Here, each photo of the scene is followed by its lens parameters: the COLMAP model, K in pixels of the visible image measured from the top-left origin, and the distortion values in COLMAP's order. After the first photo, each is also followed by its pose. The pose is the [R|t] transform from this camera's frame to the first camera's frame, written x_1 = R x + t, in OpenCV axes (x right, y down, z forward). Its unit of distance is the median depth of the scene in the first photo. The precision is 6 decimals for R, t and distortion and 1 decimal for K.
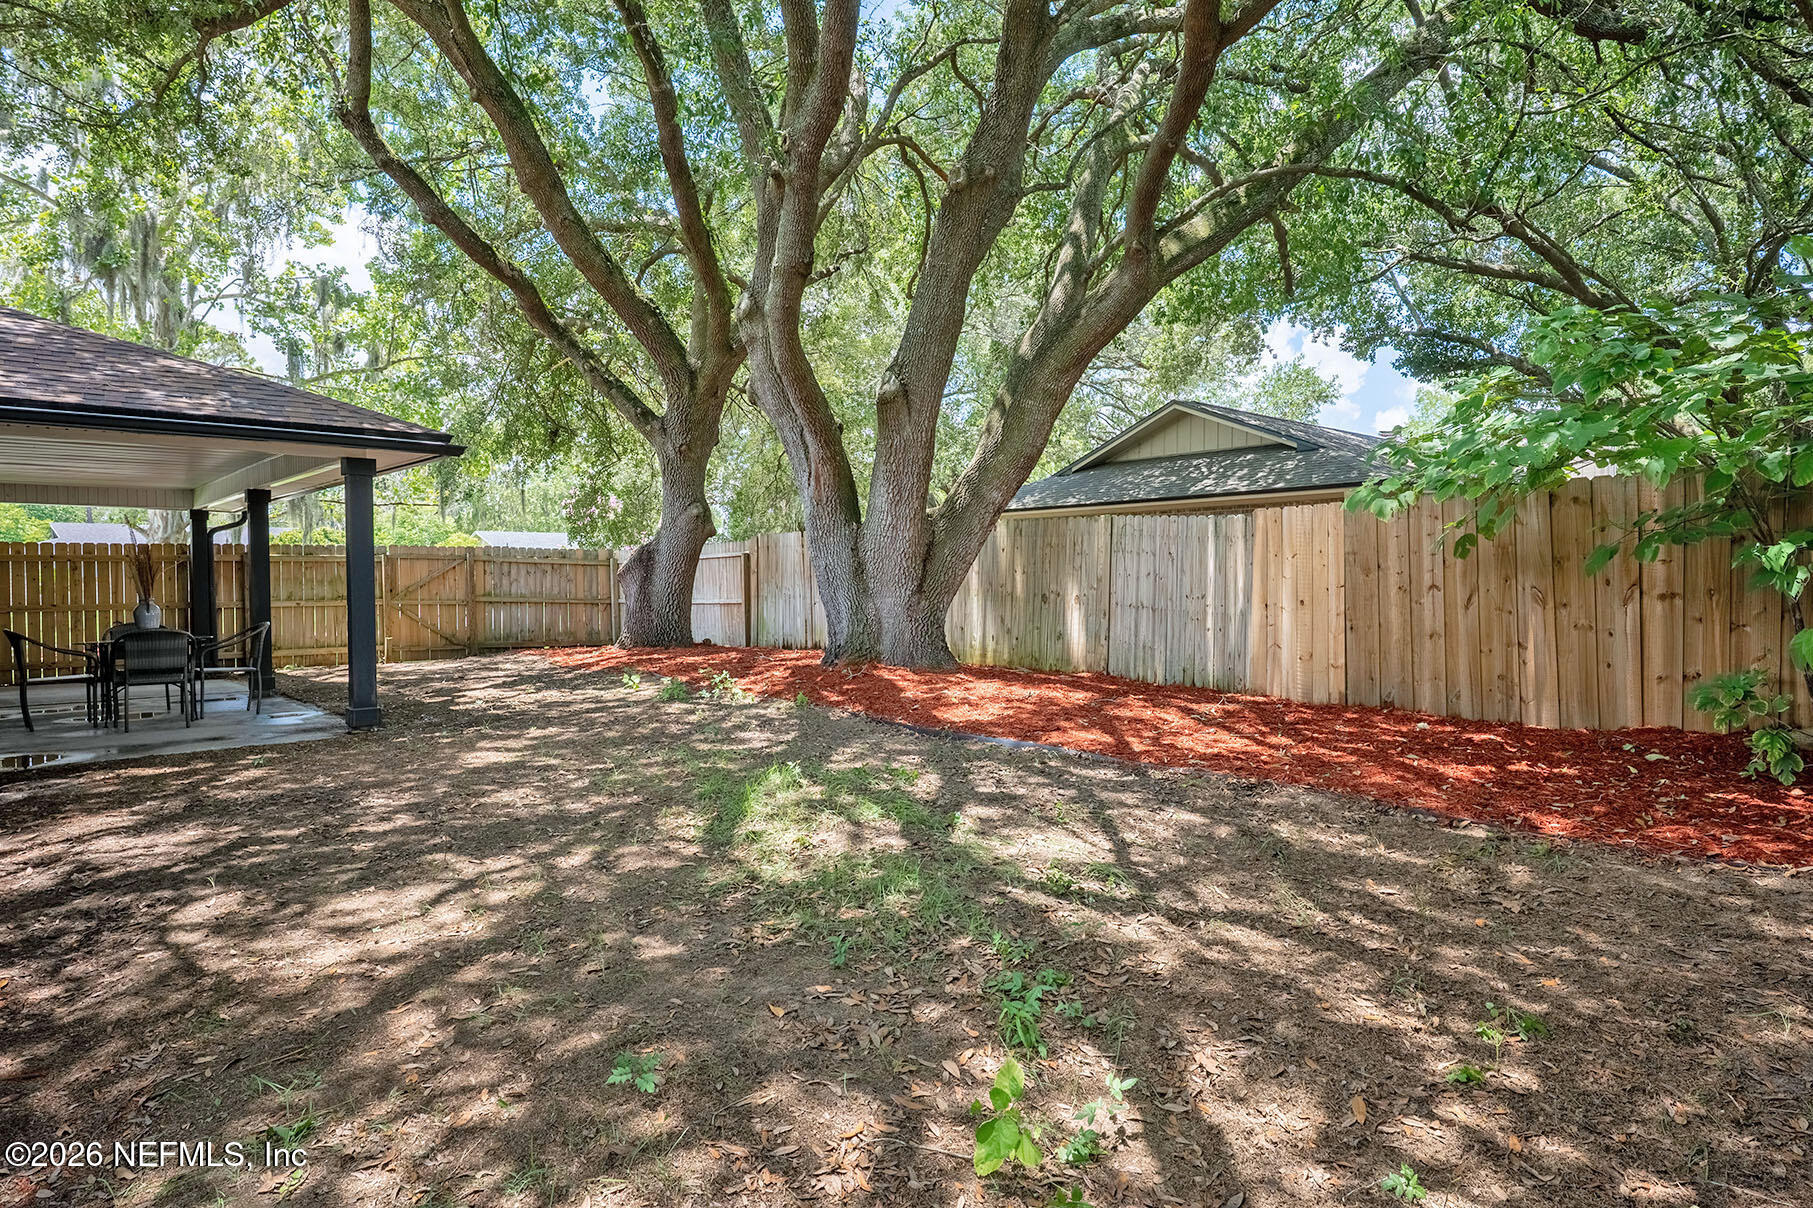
lens RADIAL K [[1049.8, 0, 904.4], [0, 1049.8, 594.5], [0, 0, 1]] dist [0.000099, 0.000215]
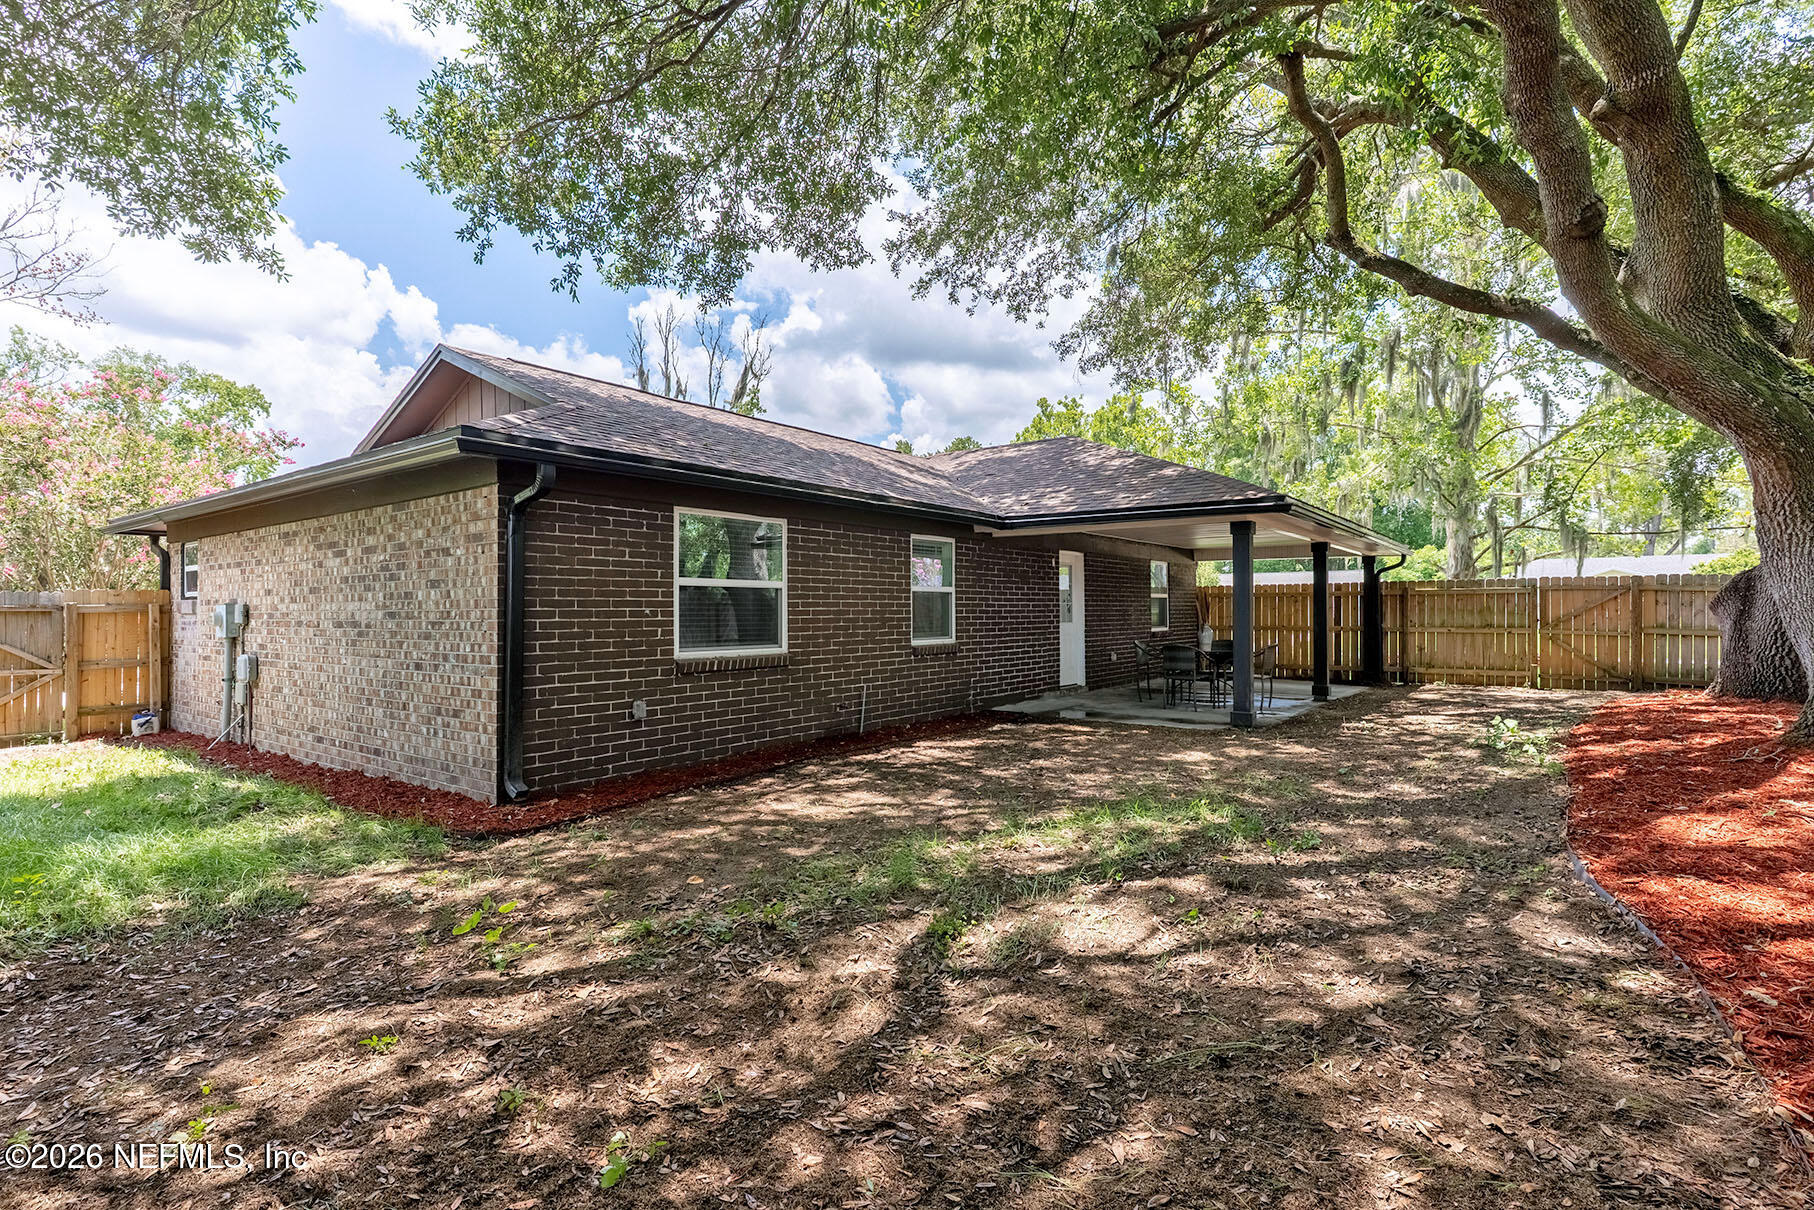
lens RADIAL K [[871.5, 0, 906.6], [0, 871.5, 604.4], [0, 0, 1]] dist [-0.000230, 0.002287]
pose [[0.180886, 0.003724, -0.983497, 1.420357], [-0.014802, 0.999890, 0.001063, -0.061218], [0.983393, 0.014365, 0.180921, 1.146954]]
